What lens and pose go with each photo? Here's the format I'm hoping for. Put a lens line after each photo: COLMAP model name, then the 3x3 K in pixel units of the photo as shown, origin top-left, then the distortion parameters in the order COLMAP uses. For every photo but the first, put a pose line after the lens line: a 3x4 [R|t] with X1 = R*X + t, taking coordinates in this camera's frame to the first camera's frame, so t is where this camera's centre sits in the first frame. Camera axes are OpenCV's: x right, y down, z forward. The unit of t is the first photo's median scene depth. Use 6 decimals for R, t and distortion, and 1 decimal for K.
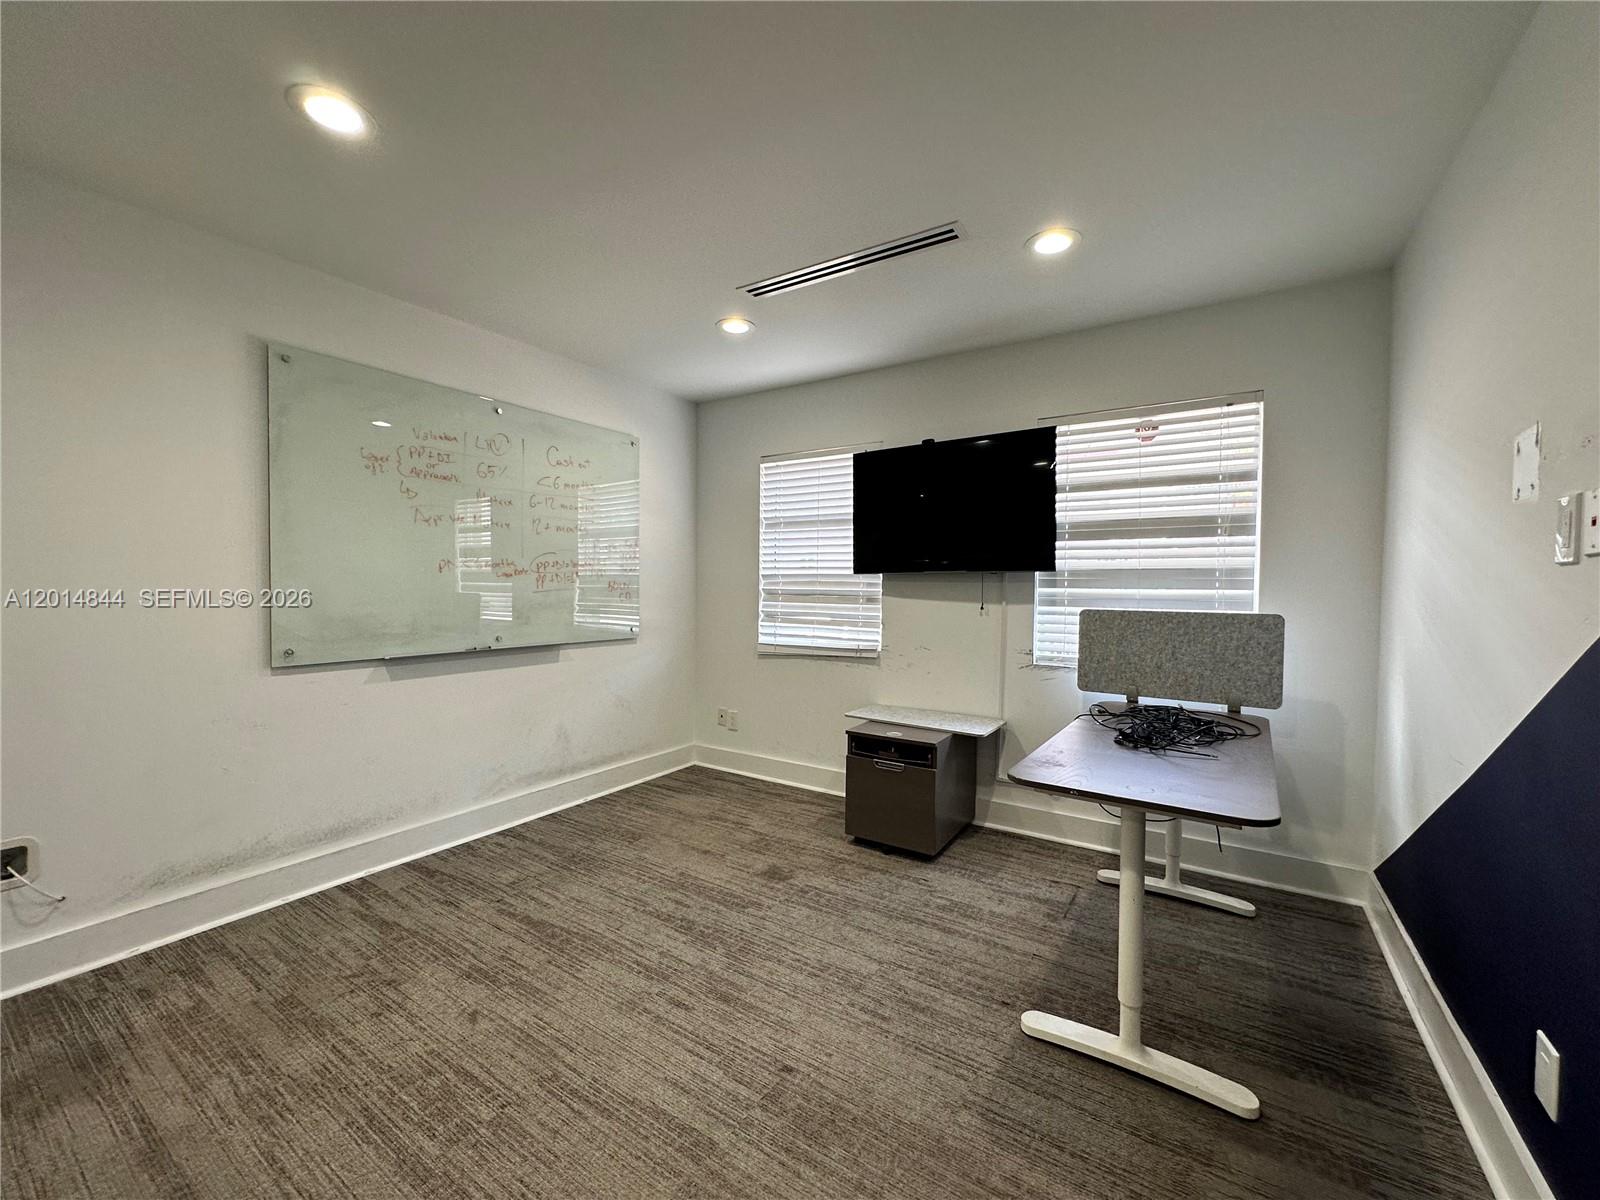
lens RADIAL K [[639.6, 0, 800.0], [0, 639.6, 600.0], [0, 0, 1]] dist [0.000306, -0.000222]
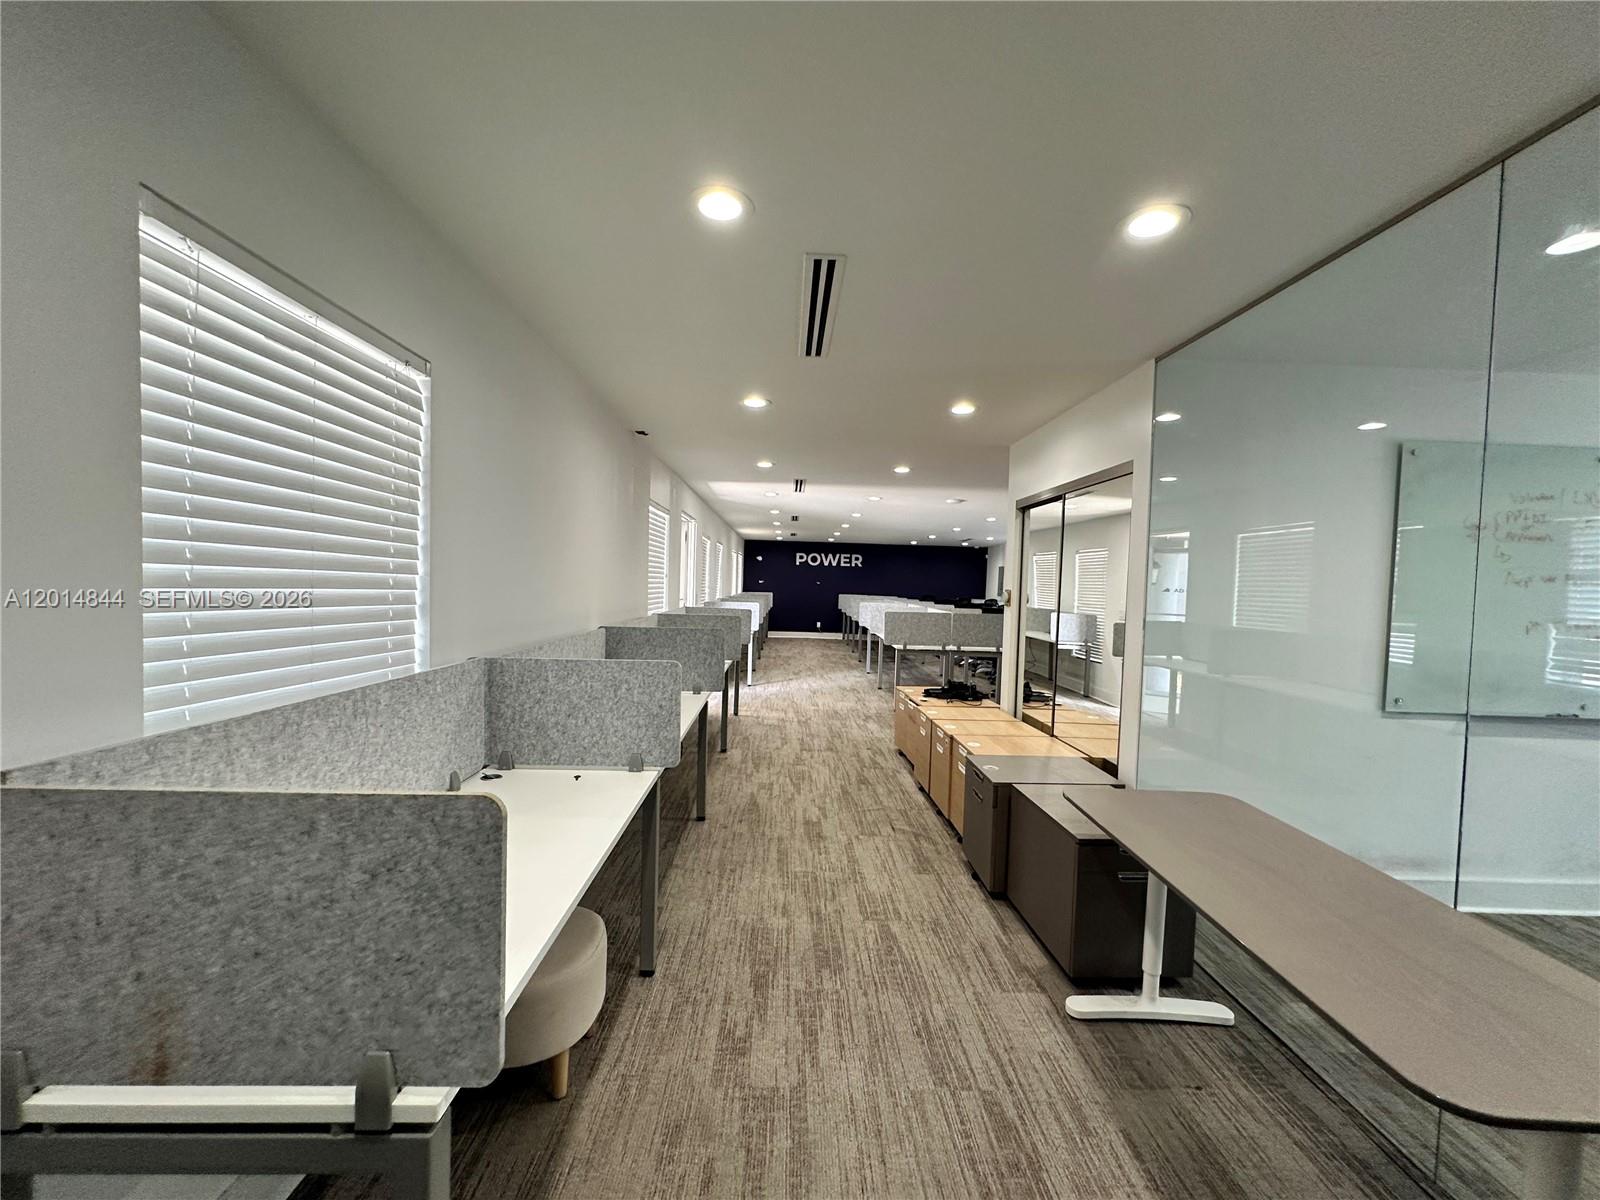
lens RADIAL K [[639.6, 0, 800.0], [0, 639.6, 600.0], [0, 0, 1]] dist [0.000306, -0.000222]
pose [[0.566250, 0.033124, -0.823568, -0.388933], [-0.050271, 0.998720, 0.005604, -0.045453], [0.822699, 0.038228, 0.567190, -0.496818]]
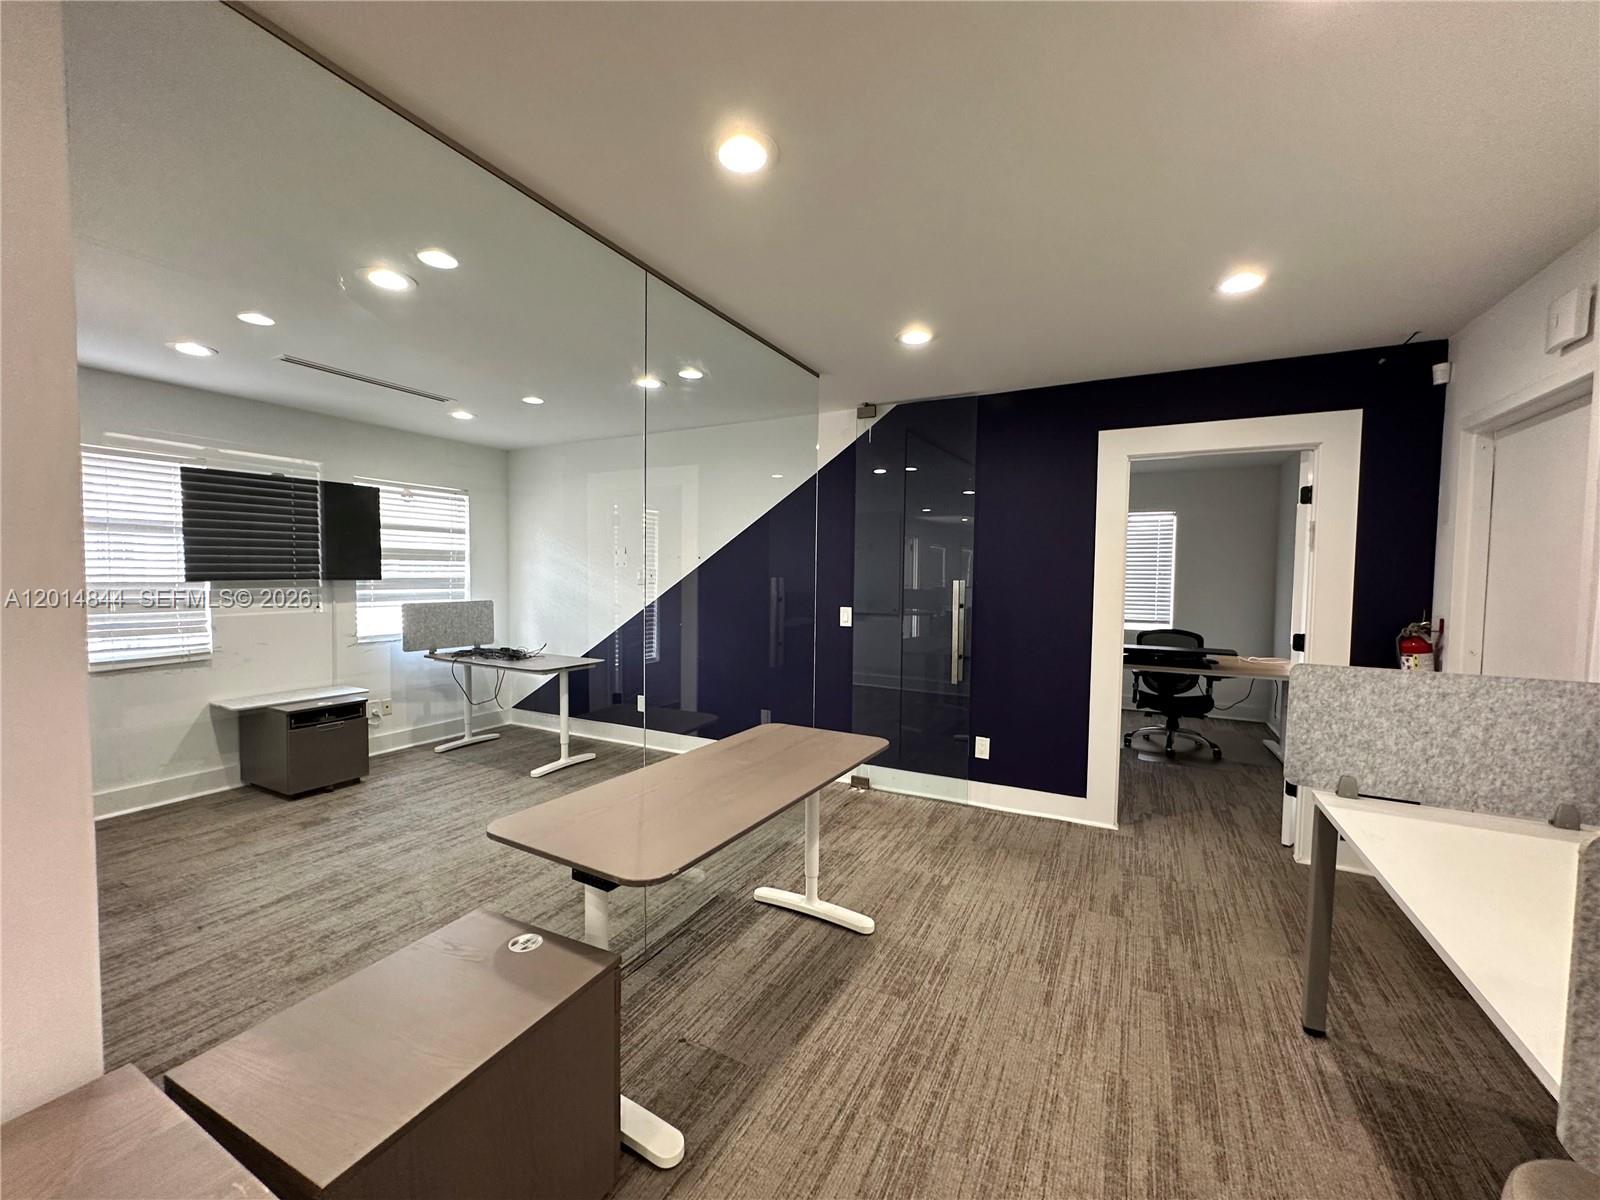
lens RADIAL K [[639.6, 0, 800.0], [0, 639.6, 600.0], [0, 0, 1]] dist [0.000306, -0.000222]
pose [[-0.097974, -0.046460, 0.994104, -1.317099], [0.013953, 0.998747, 0.048052, -0.059157], [-0.995091, 0.018579, -0.097203, 0.144283]]
